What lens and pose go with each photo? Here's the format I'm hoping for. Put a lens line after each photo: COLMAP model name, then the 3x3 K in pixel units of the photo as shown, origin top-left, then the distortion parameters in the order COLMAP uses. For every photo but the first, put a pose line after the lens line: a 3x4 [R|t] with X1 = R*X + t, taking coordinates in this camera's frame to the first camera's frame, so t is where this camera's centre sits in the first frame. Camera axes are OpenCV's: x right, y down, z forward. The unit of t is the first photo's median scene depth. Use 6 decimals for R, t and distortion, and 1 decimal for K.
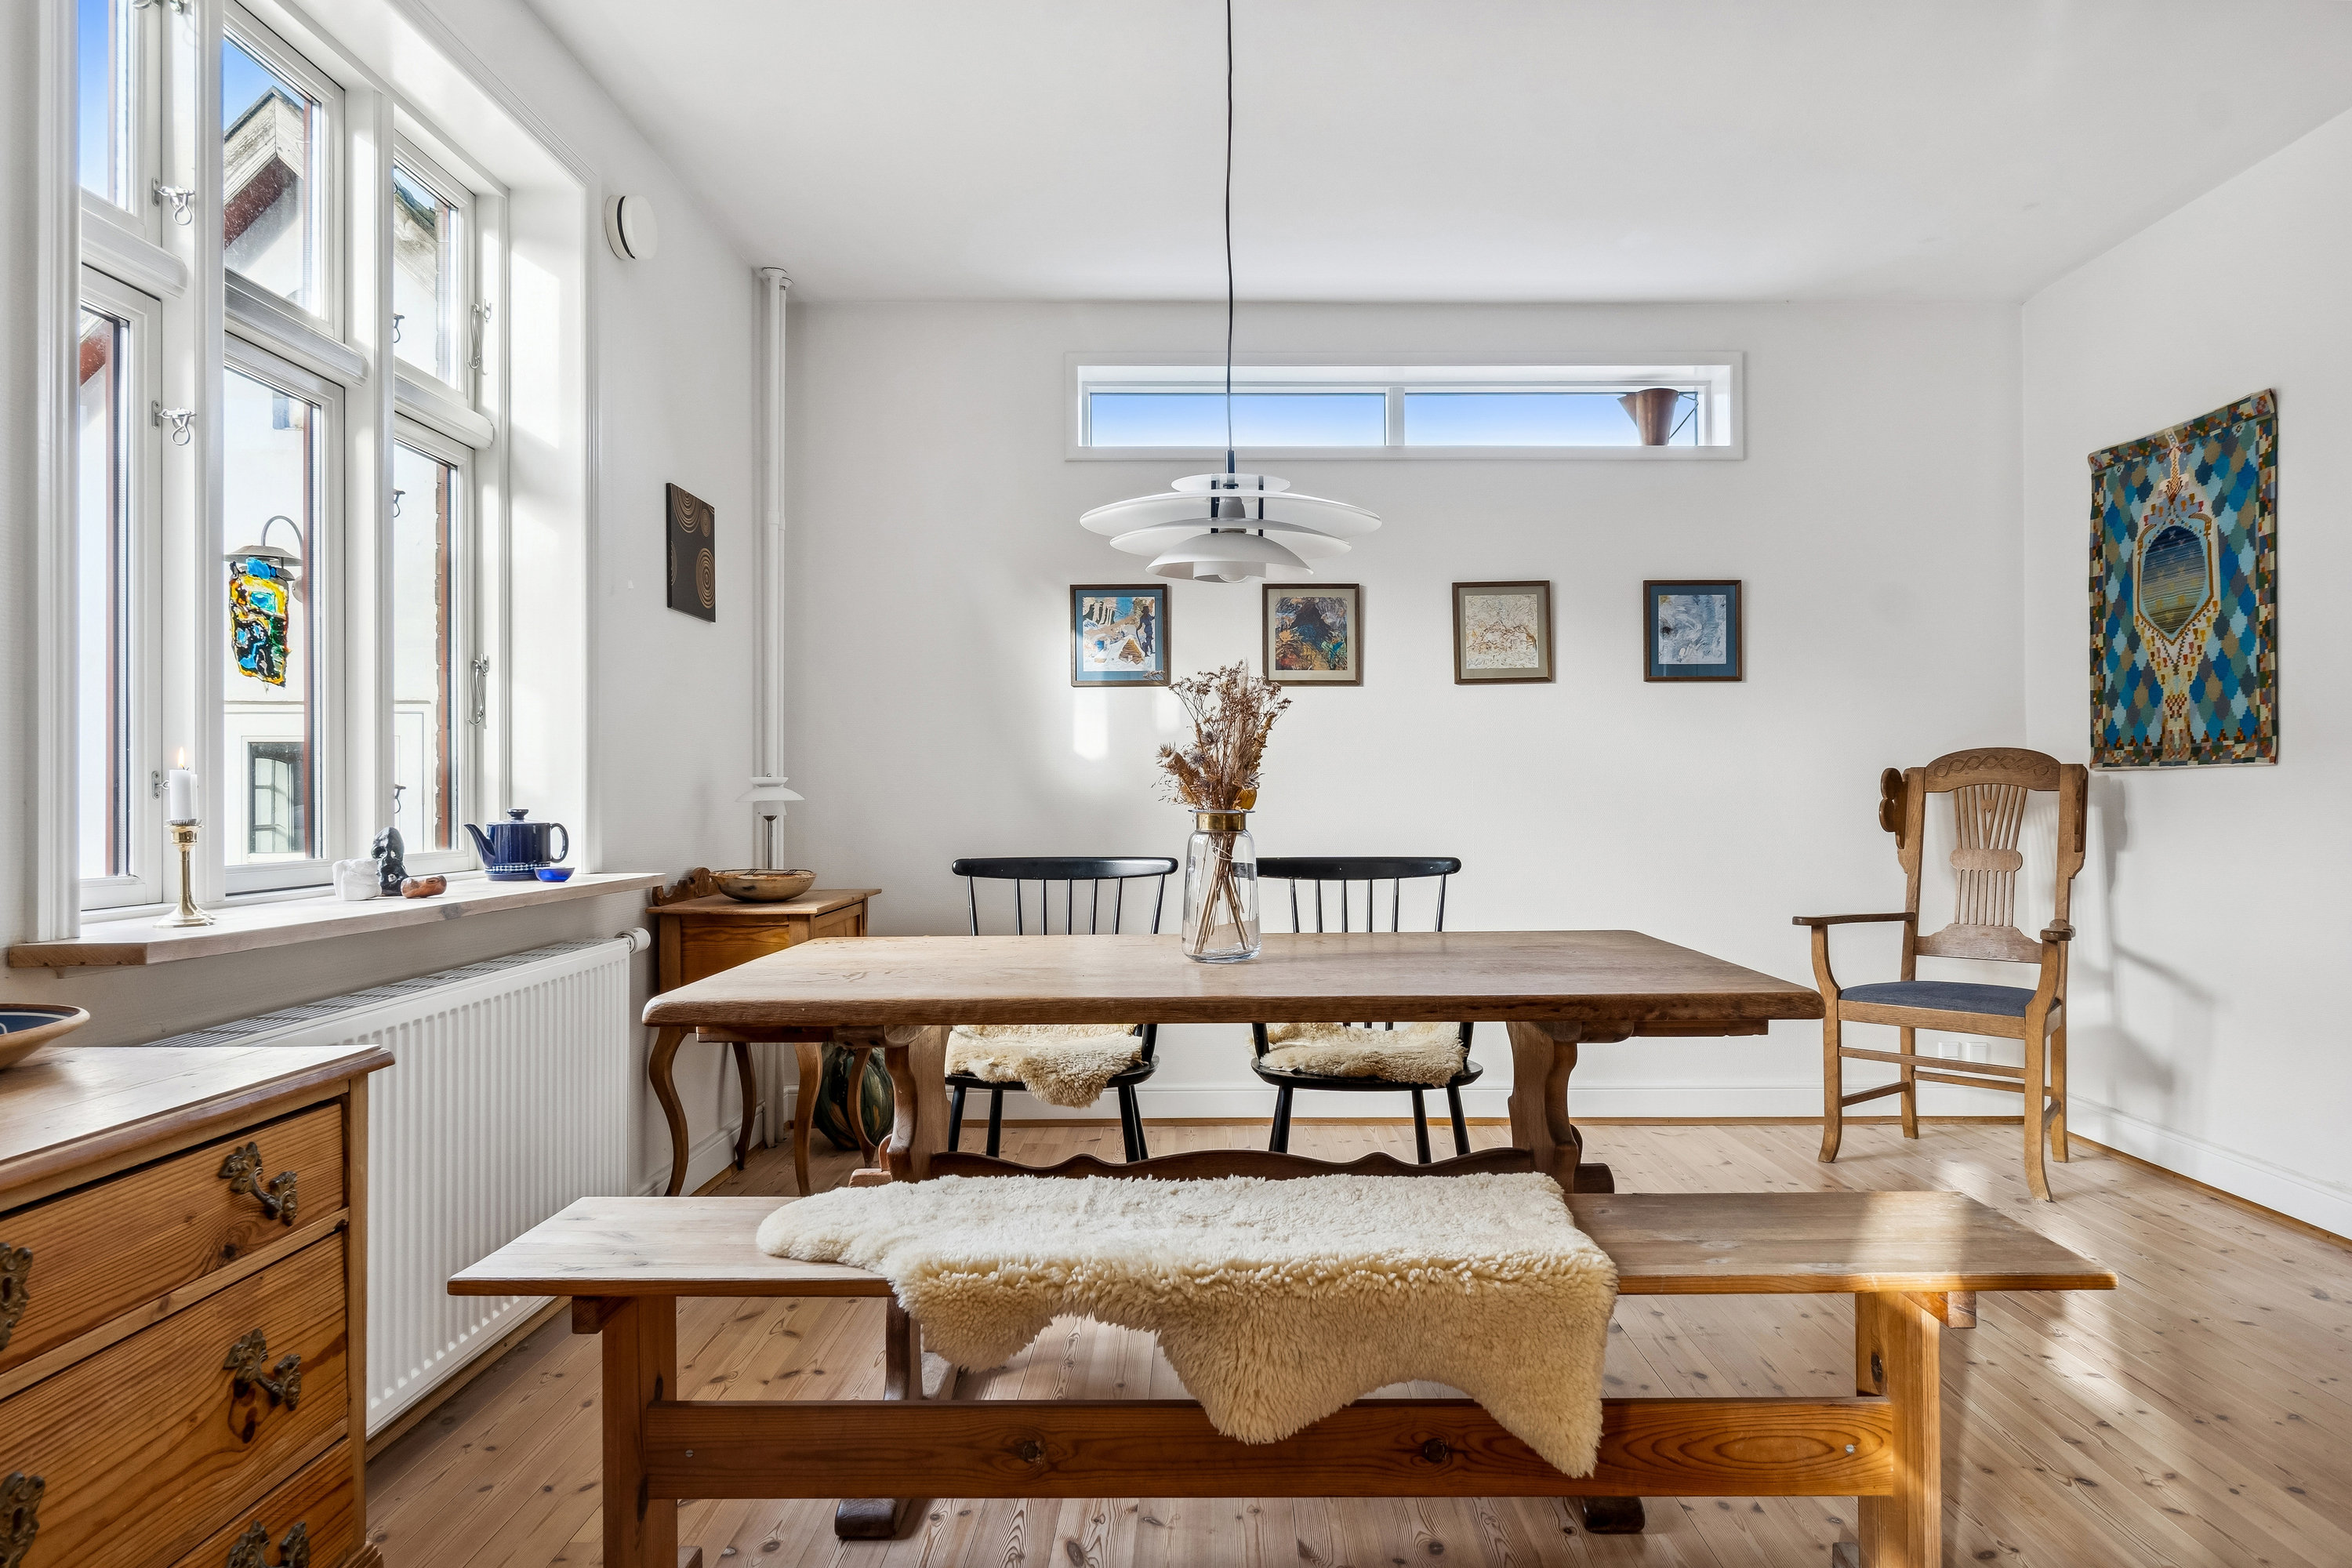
lens RADIAL K [[1402.1, 0, 1179.2], [0, 1402.1, 794.6], [0, 0, 1]] dist [-0.000354, 0.000240]
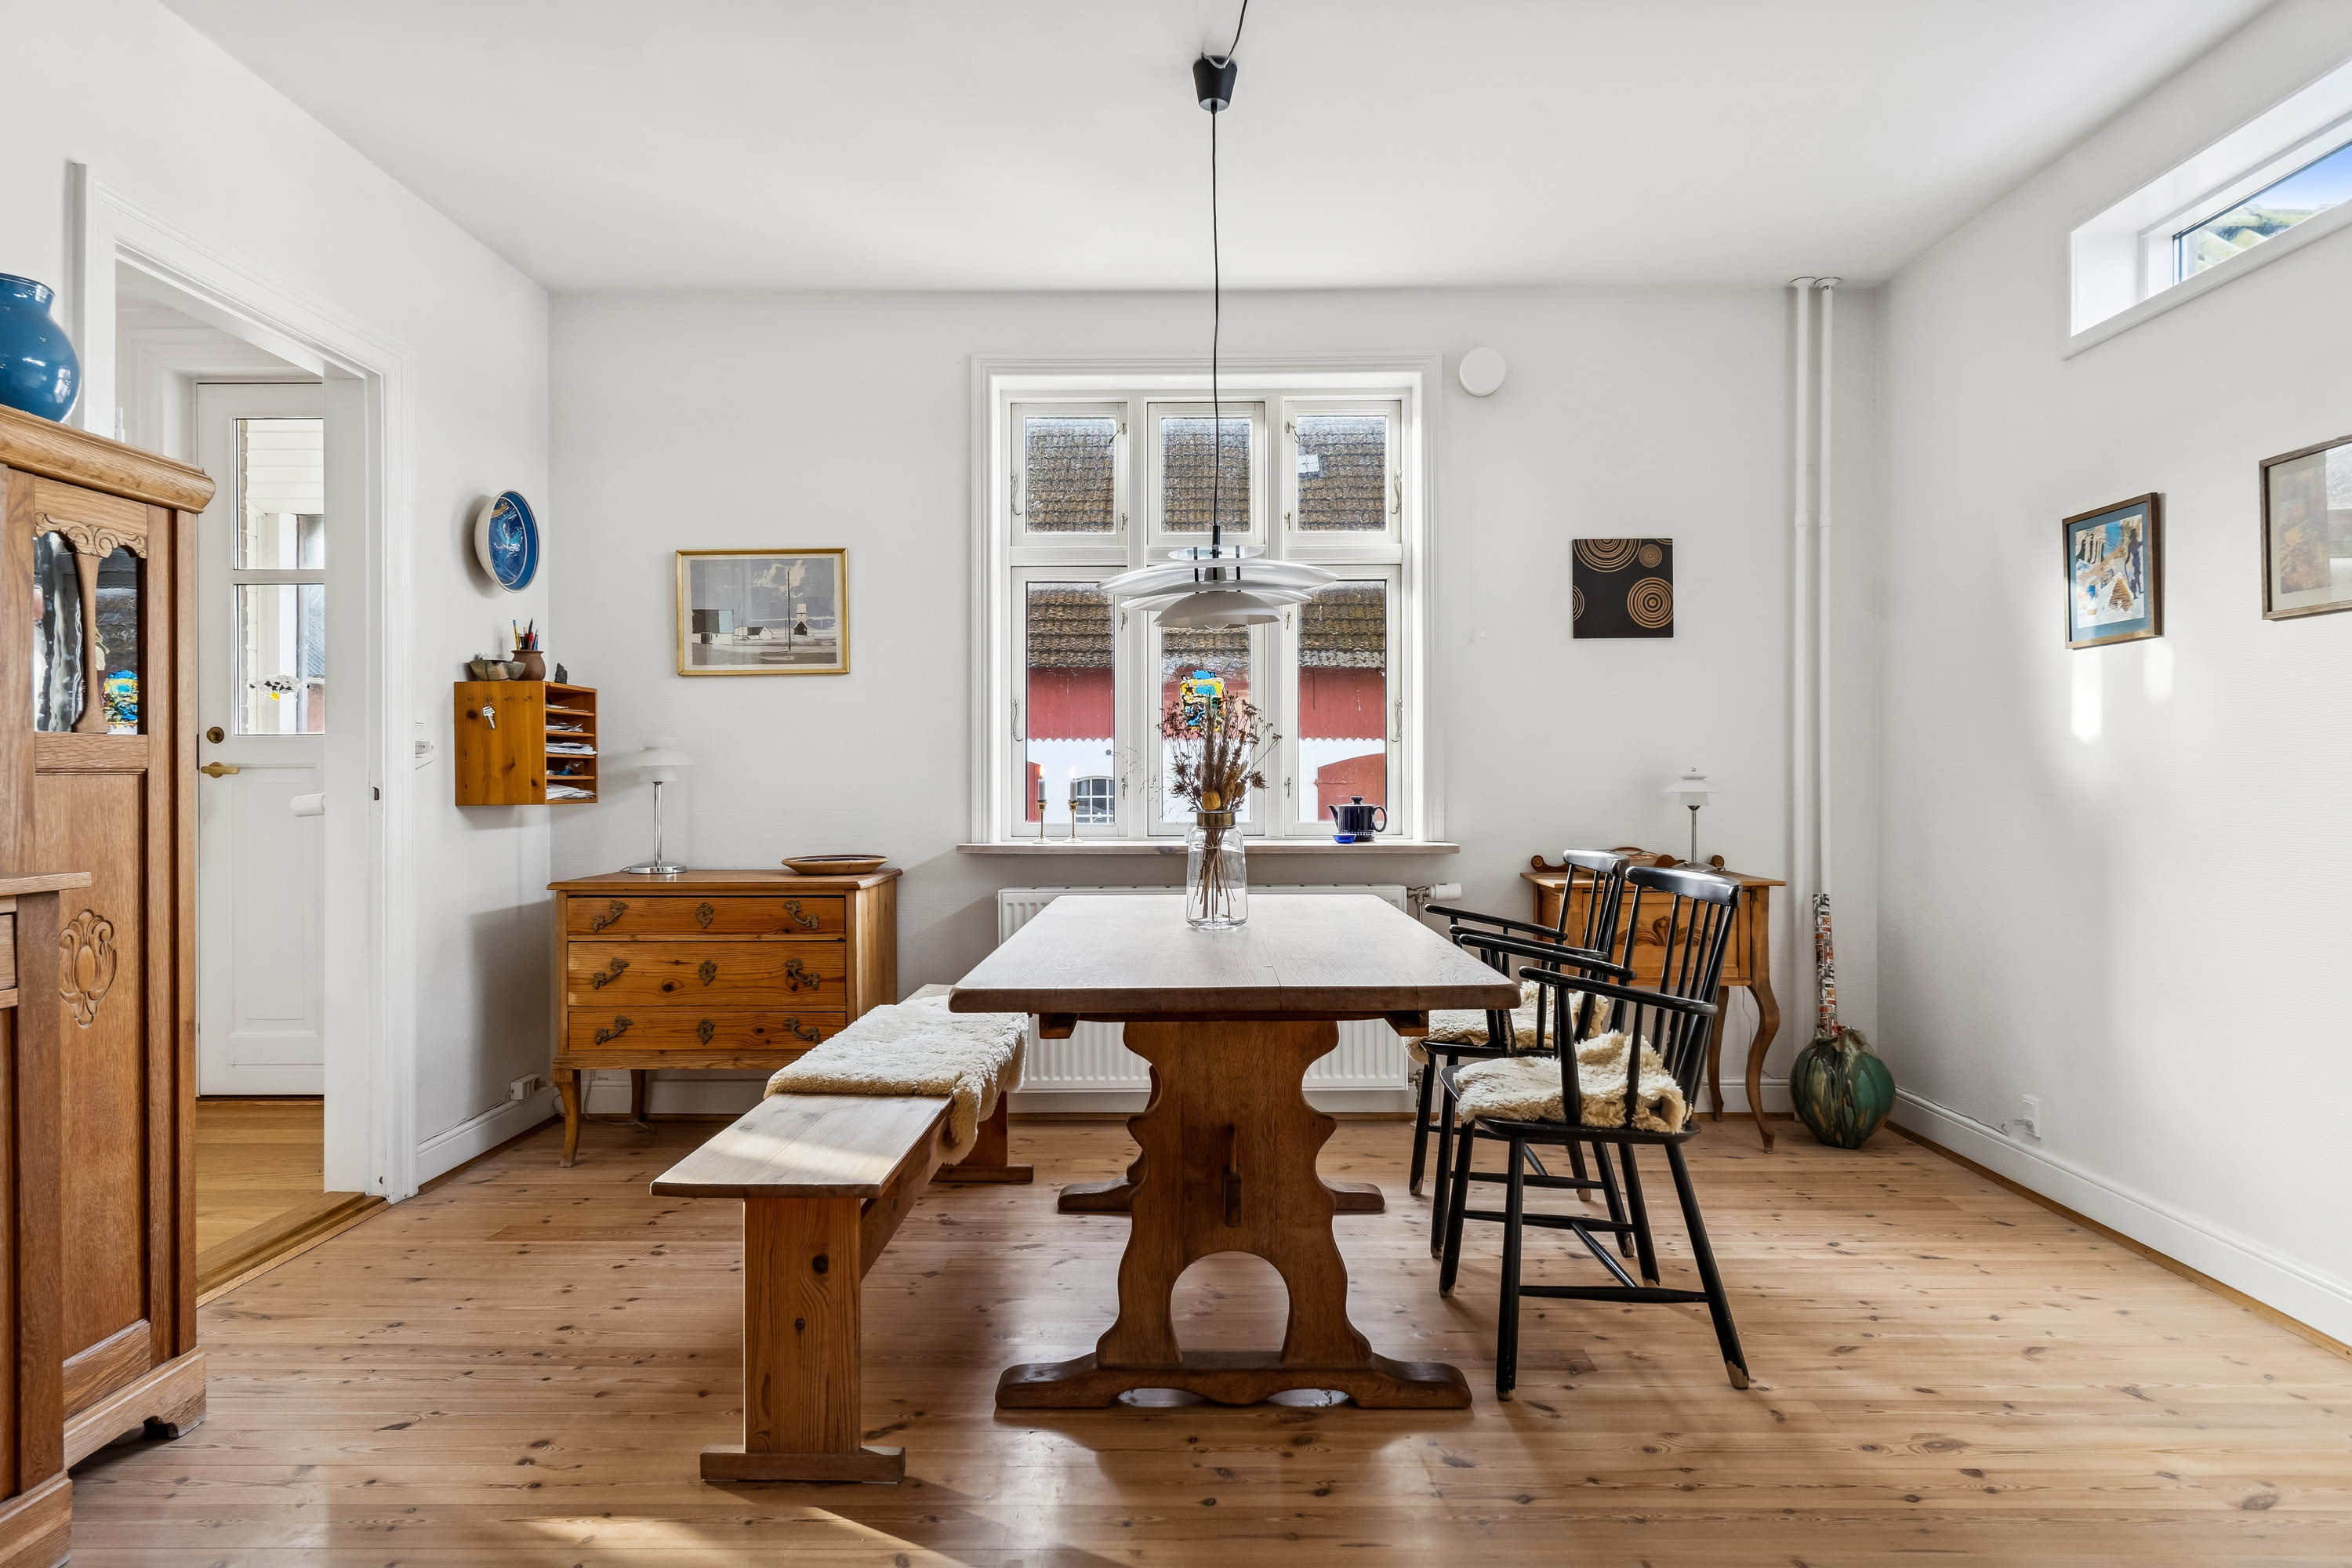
lens RADIAL K [[1402.1, 0, 1189.0], [0, 1402.1, 773.6], [0, 0, 1]] dist [-0.000354, 0.000240]
pose [[0.010745, 0.002900, -0.999938, 0.959257], [0.009526, 0.999950, 0.003002, -0.019802], [0.999897, -0.009557, 0.010717, 0.684872]]
